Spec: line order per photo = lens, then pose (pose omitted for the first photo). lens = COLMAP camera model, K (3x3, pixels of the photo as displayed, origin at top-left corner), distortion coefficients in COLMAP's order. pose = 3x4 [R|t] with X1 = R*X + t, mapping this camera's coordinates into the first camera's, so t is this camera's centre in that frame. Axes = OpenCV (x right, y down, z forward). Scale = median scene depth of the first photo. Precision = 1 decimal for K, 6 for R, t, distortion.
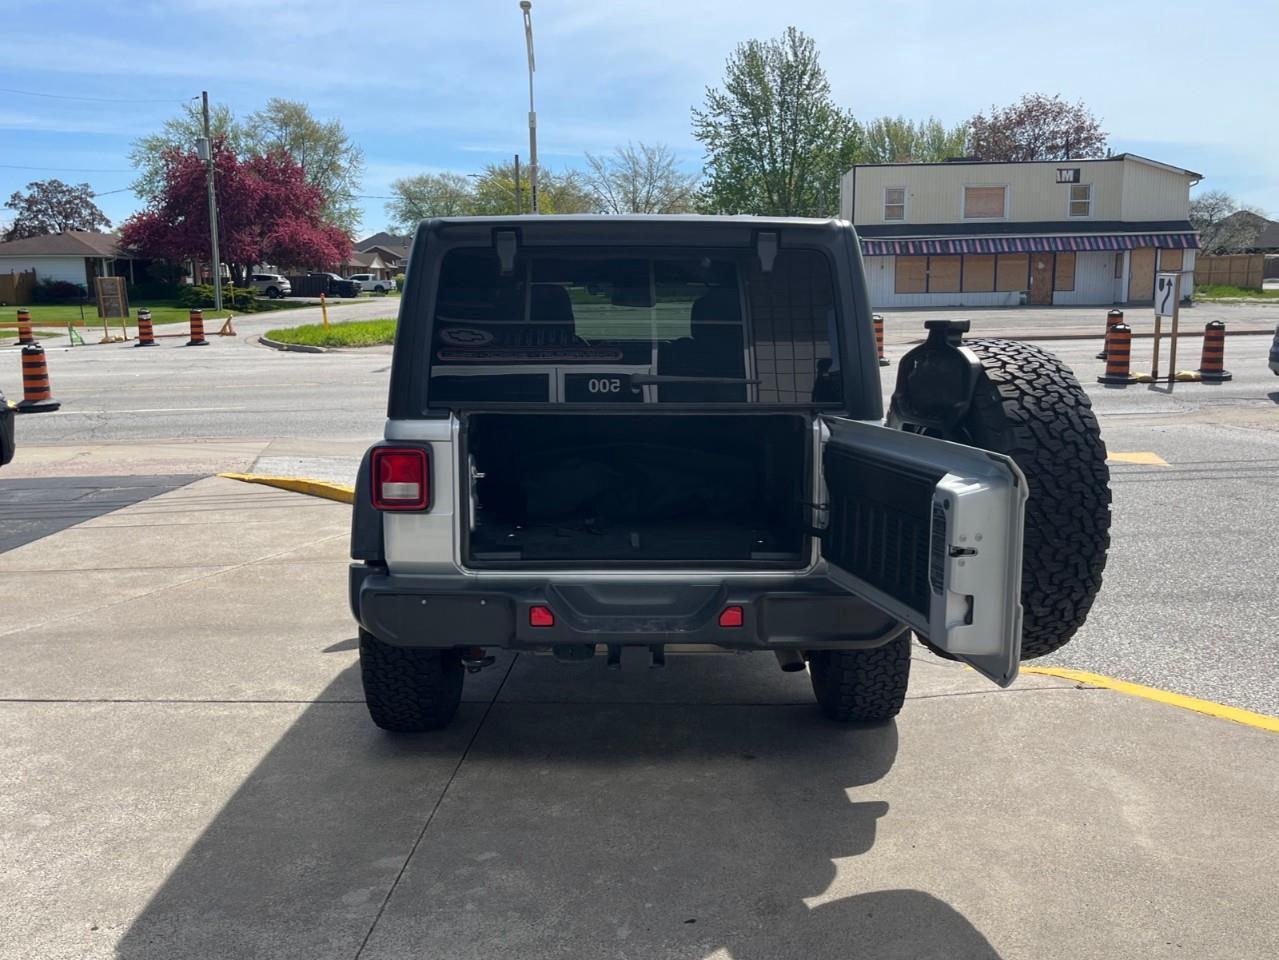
lens RADIAL K [[1160.5, 0, 640.8], [0, 1160.5, 467.3], [0, 0, 1]] dist [0.030253, 0.000000]
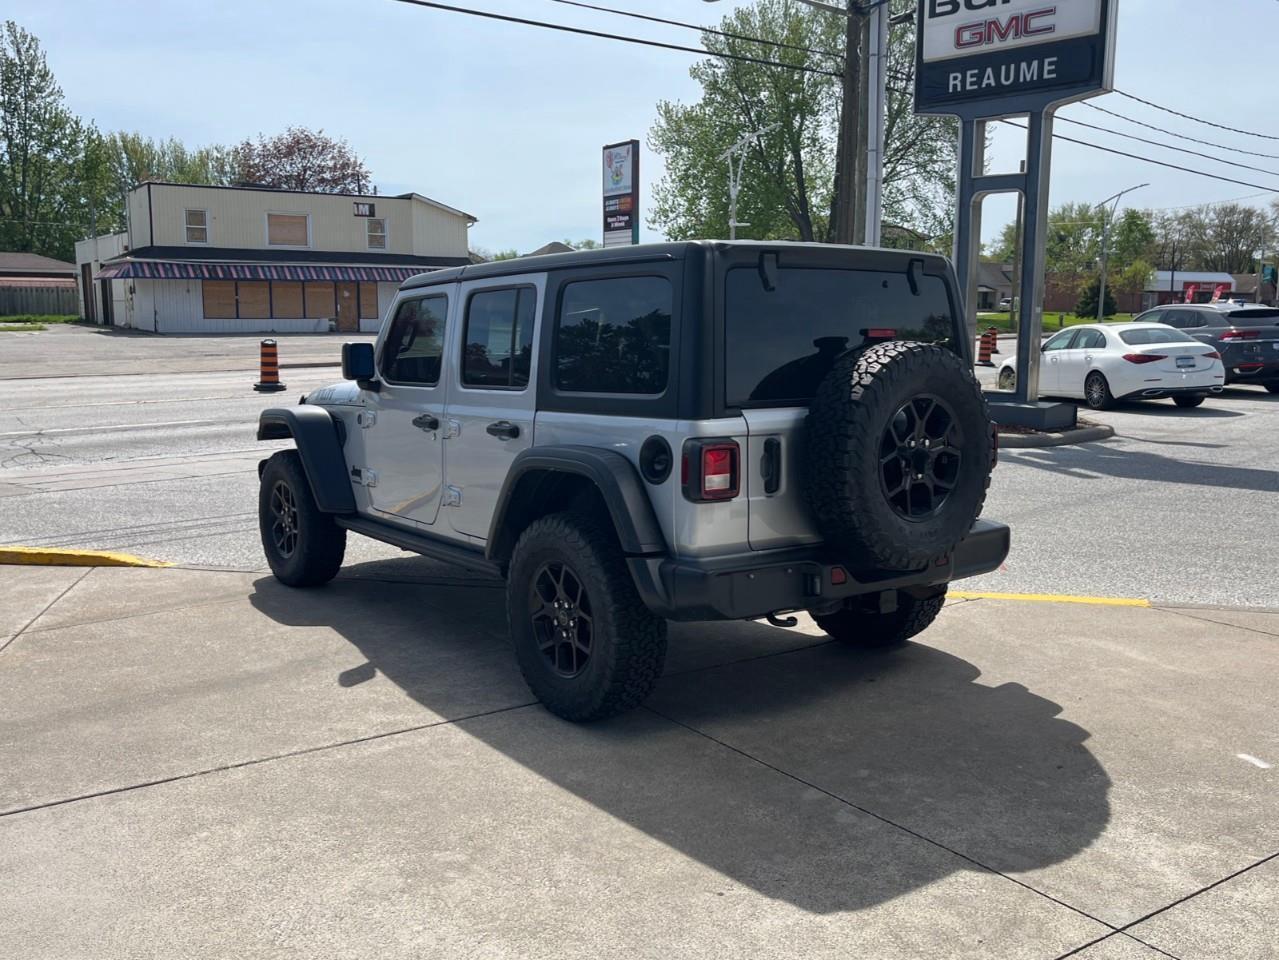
lens RADIAL K [[1160.5, 0, 637.8], [0, 1160.5, 473.4], [0, 0, 1]] dist [0.030253, 0.000000]
pose [[0.806924, -0.069011, 0.586609, -0.147653], [0.079595, 0.996797, 0.007779, -0.000399], [-0.585267, 0.040414, 0.809833, 0.022097]]
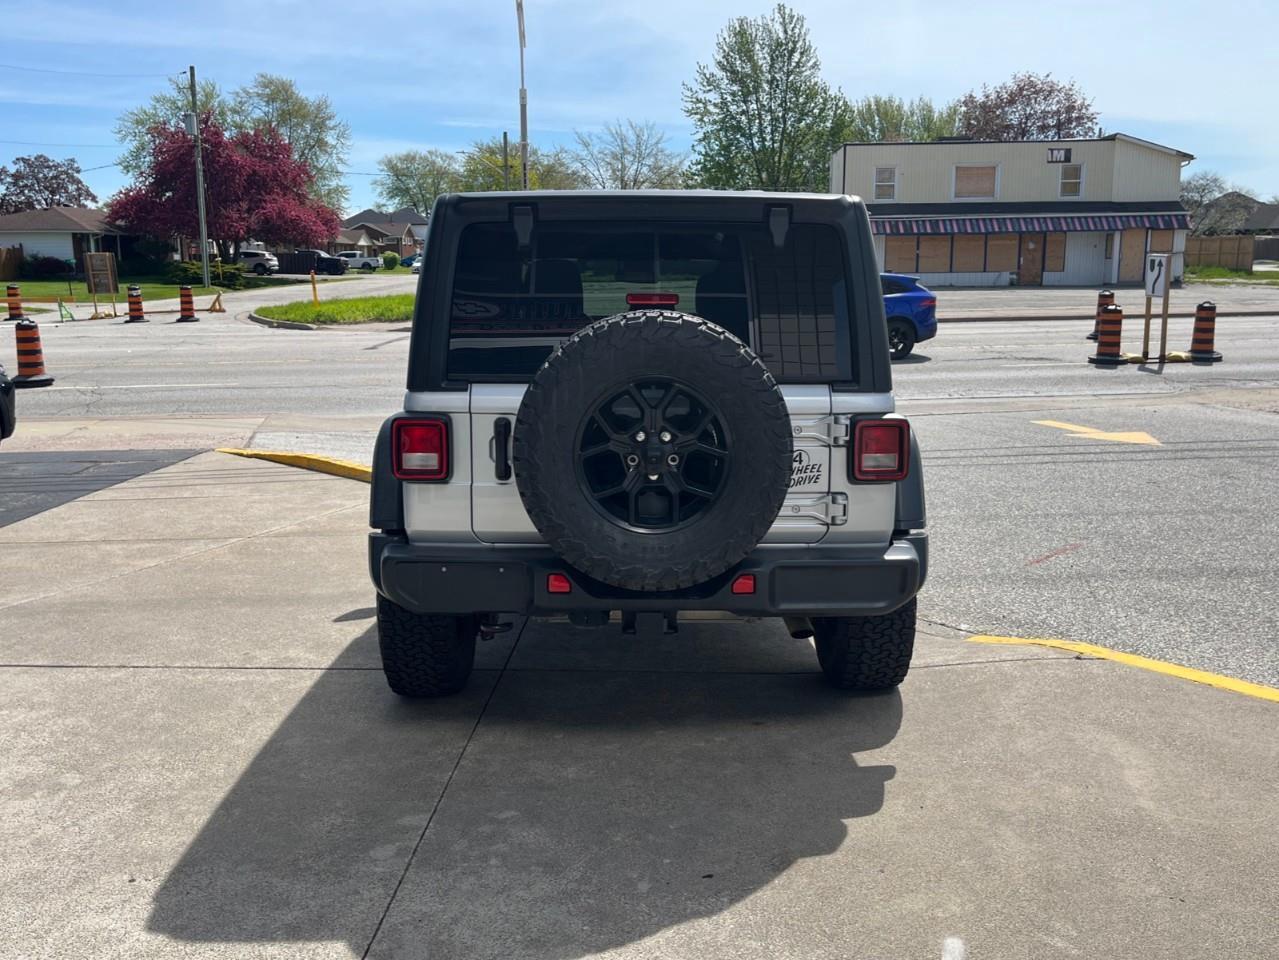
lens RADIAL K [[1160.5, 0, 627.2], [0, 1160.5, 468.1], [0, 0, 1]] dist [0.030253, 0.000000]
pose [[0.999989, 0.004610, 0.000312, -0.004048], [-0.004614, 0.999821, 0.018343, 0.001134], [-0.000228, -0.018344, 0.999832, -0.003509]]
